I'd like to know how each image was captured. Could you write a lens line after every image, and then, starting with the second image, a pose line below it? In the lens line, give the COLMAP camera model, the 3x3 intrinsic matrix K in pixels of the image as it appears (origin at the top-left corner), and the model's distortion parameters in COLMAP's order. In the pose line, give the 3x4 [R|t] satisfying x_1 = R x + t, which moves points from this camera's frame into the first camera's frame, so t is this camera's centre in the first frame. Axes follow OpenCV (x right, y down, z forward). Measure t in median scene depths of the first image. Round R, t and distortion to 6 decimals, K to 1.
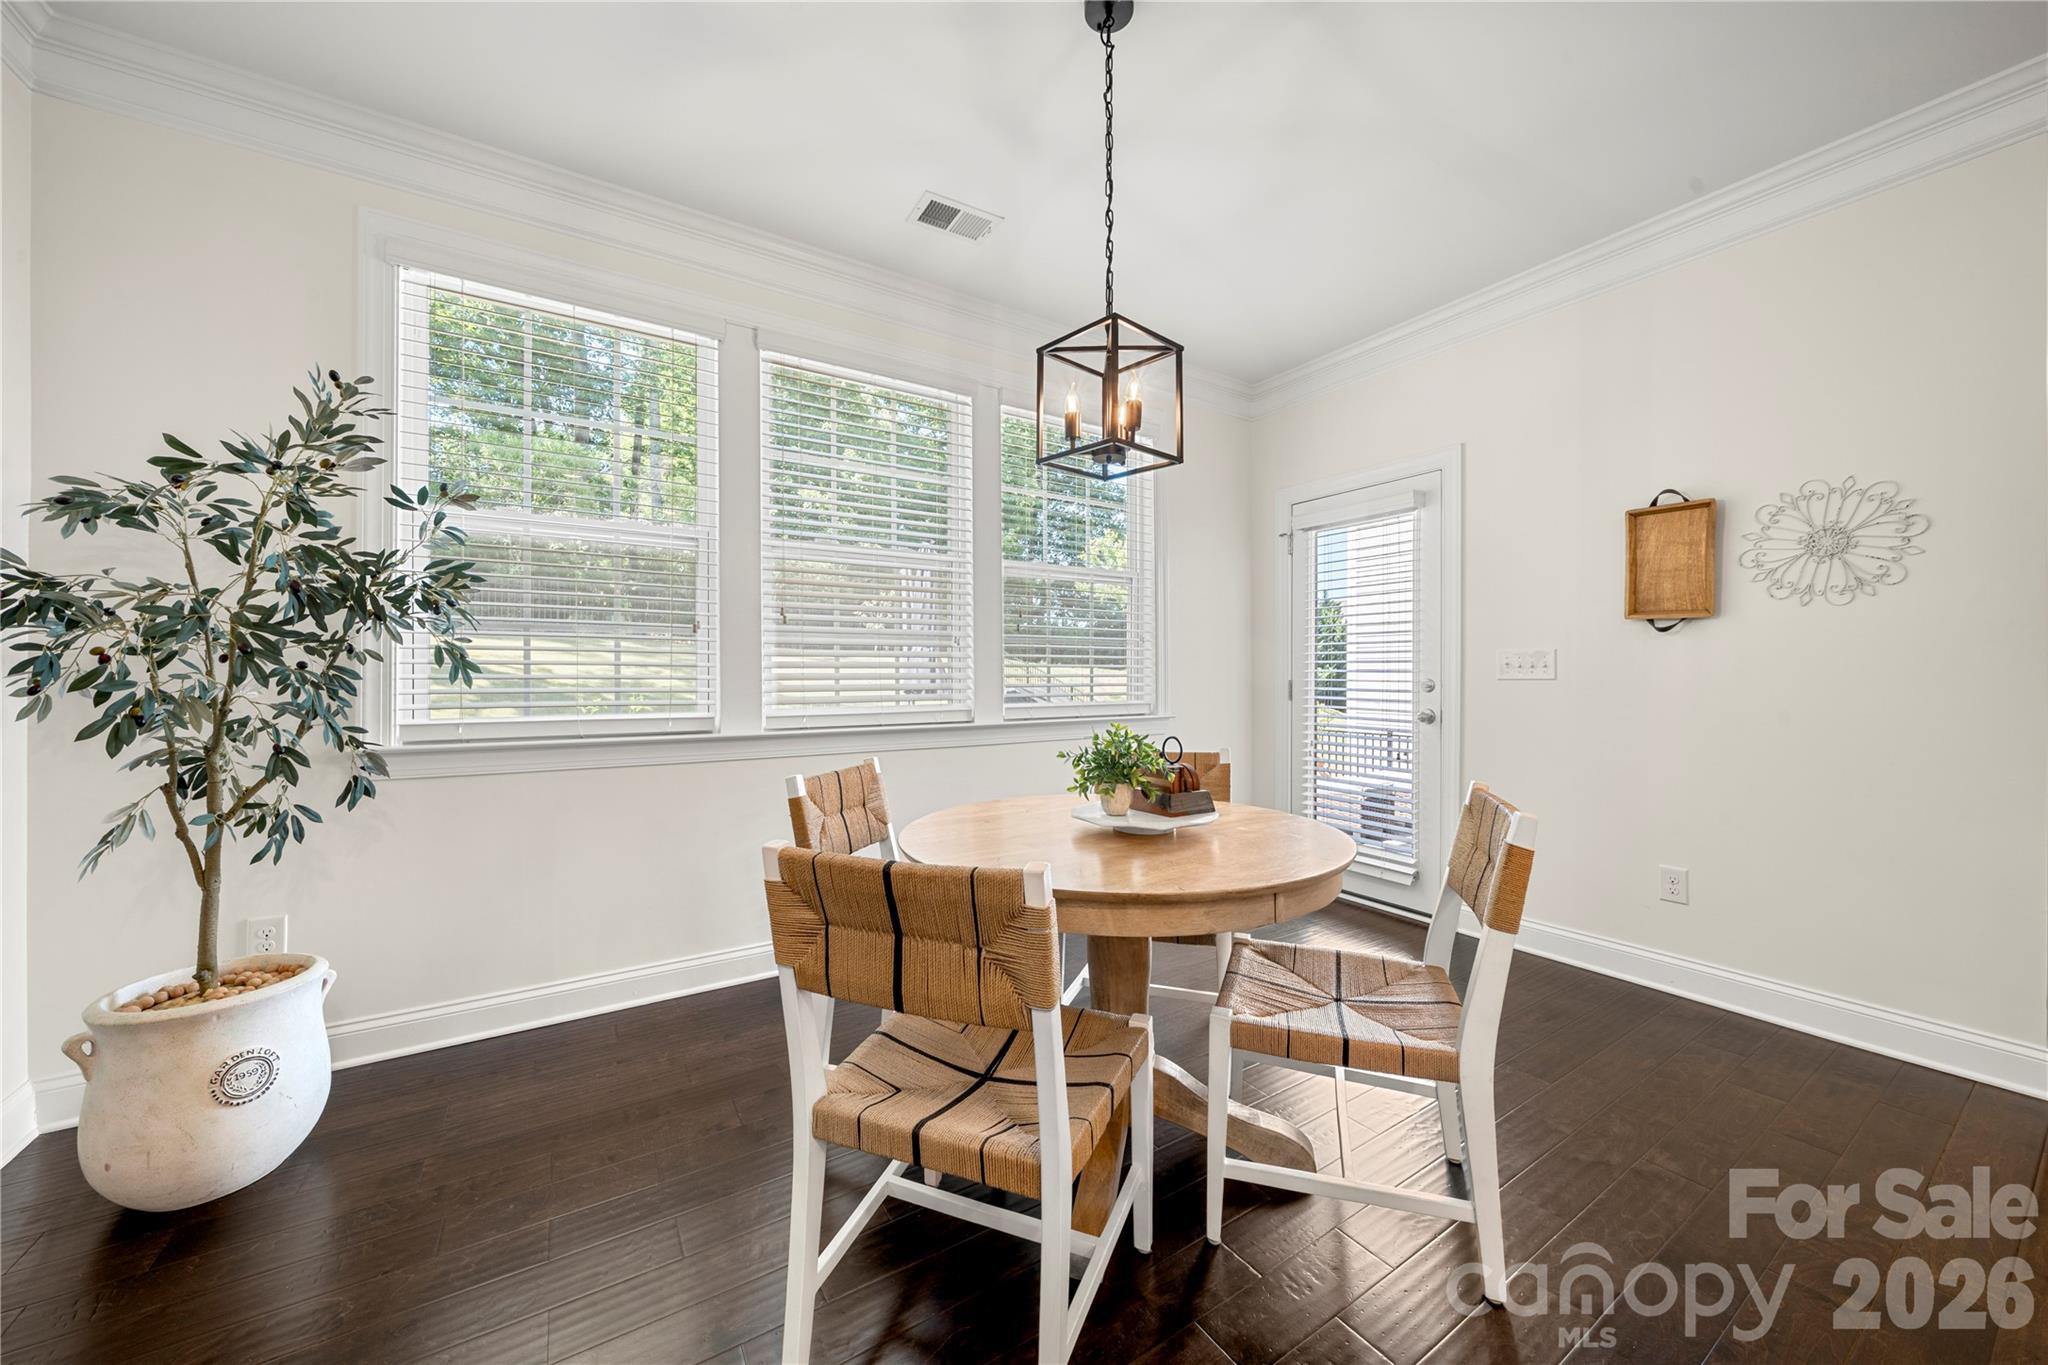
lens RADIAL K [[723.9, 0, 1022.7], [0, 723.9, 675.7], [0, 0, 1]] dist [-0.004258, -0.000265]
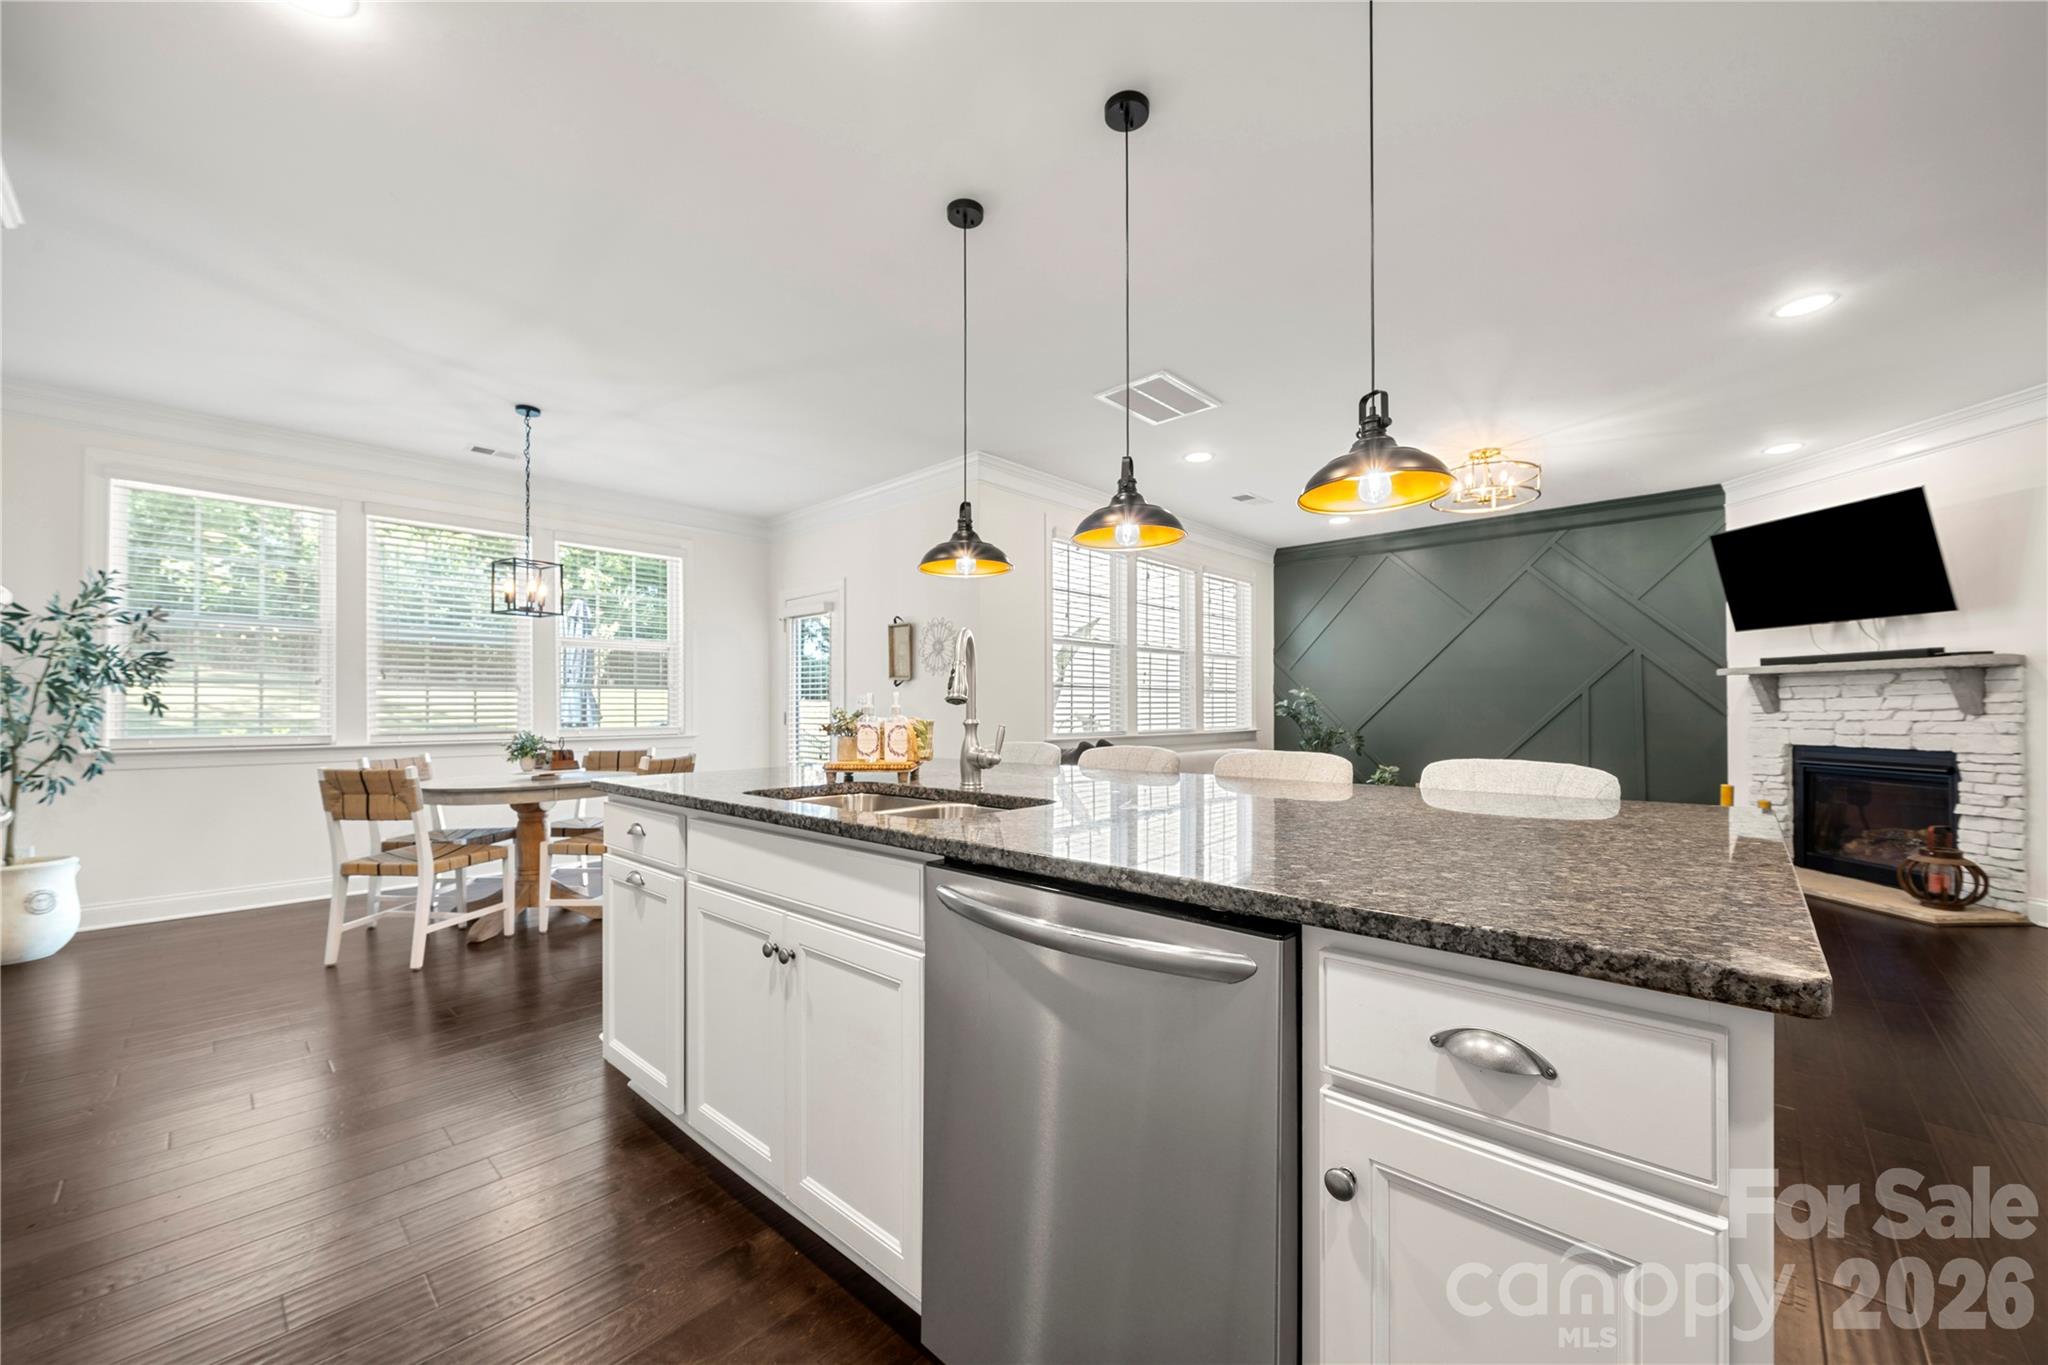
lens RADIAL K [[774.1, 0, 1021.2], [0, 774.1, 699.2], [0, 0, 1]] dist [-0.001872, -0.000519]
pose [[0.966267, -0.000555, 0.257542, 1.022763], [0.004192, 0.999899, -0.013571, 0.007456], [-0.257509, 0.014193, 0.966172, -1.776071]]
